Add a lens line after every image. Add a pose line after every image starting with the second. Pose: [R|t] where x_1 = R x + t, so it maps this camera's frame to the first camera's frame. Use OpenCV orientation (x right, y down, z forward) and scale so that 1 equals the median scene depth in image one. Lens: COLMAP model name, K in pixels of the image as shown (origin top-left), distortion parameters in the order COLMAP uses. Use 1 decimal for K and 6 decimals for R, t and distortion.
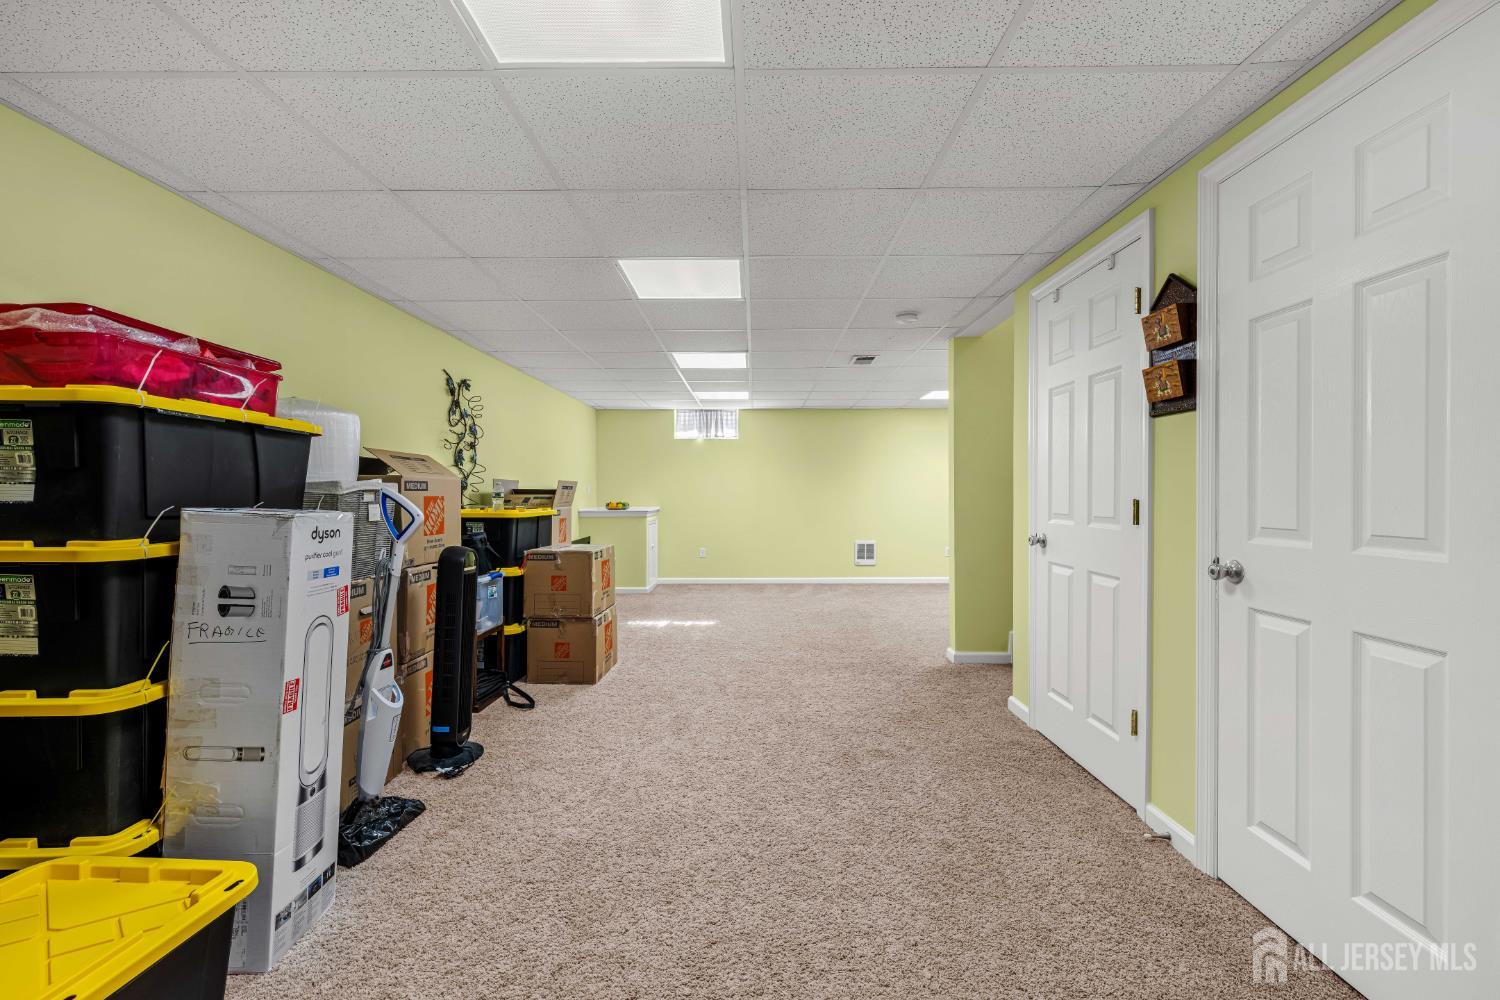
lens RADIAL K [[615.2, 0, 747.6], [0, 615.2, 495.4], [0, 0, 1]] dist [-0.009296, 0.001444]
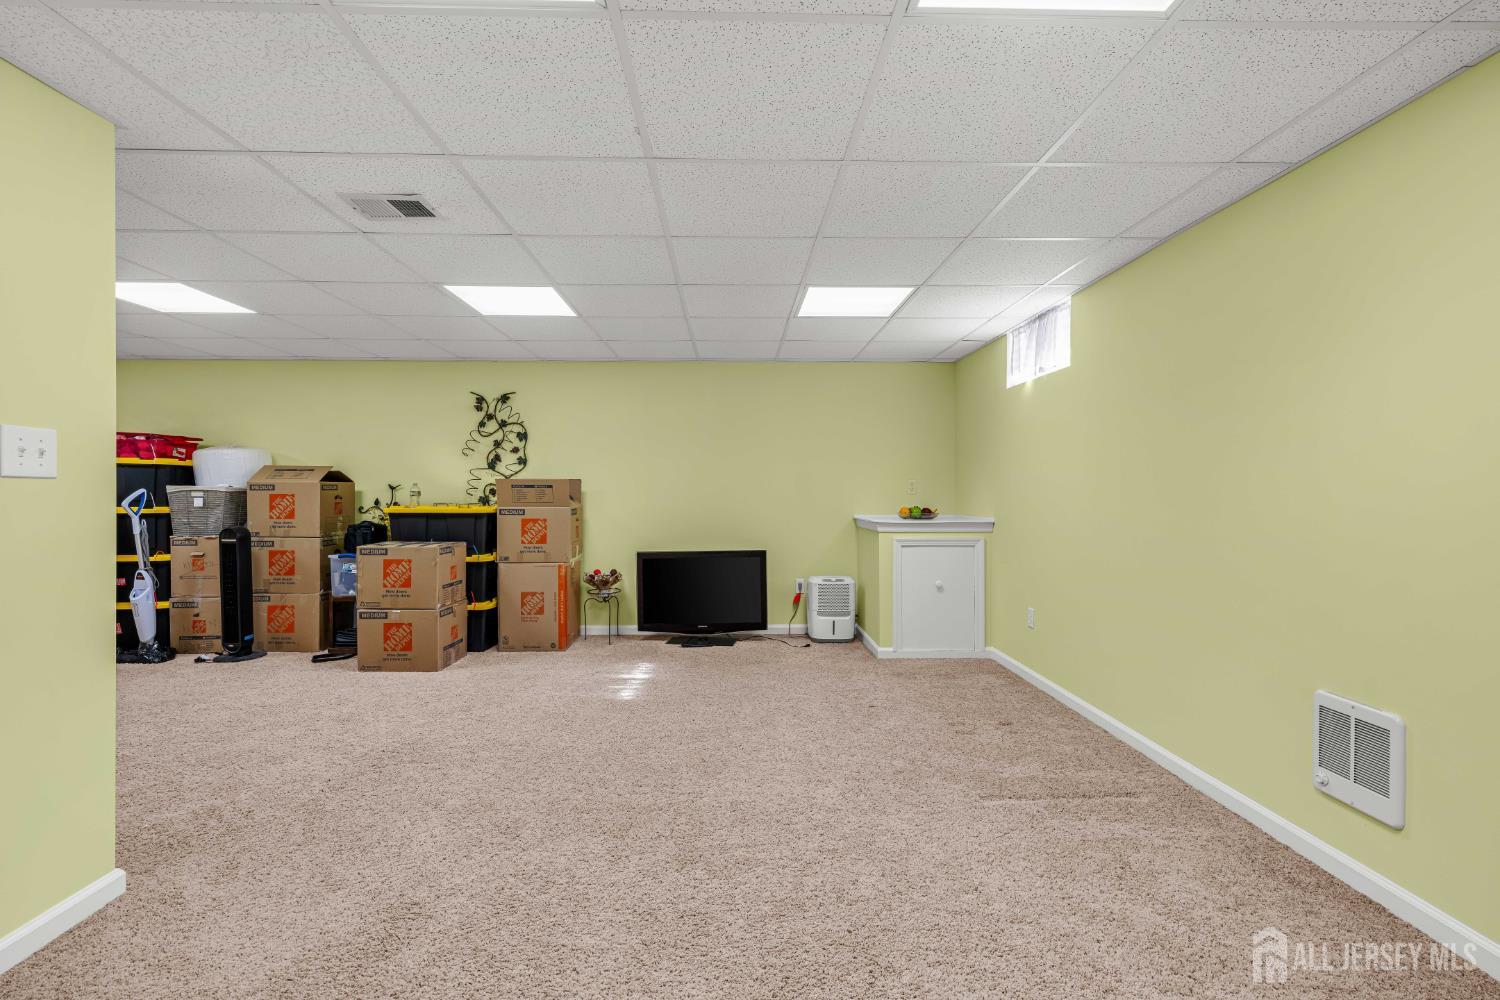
lens RADIAL K [[682.0, 0, 756.8], [0, 682.0, 493.0], [0, 0, 1]] dist [-0.004875, -0.001083]
pose [[0.029505, 0.000751, -0.999564, 0.793539], [-0.006005, 0.999982, 0.000574, -0.005947], [0.999547, 0.005986, 0.029509, 1.385753]]
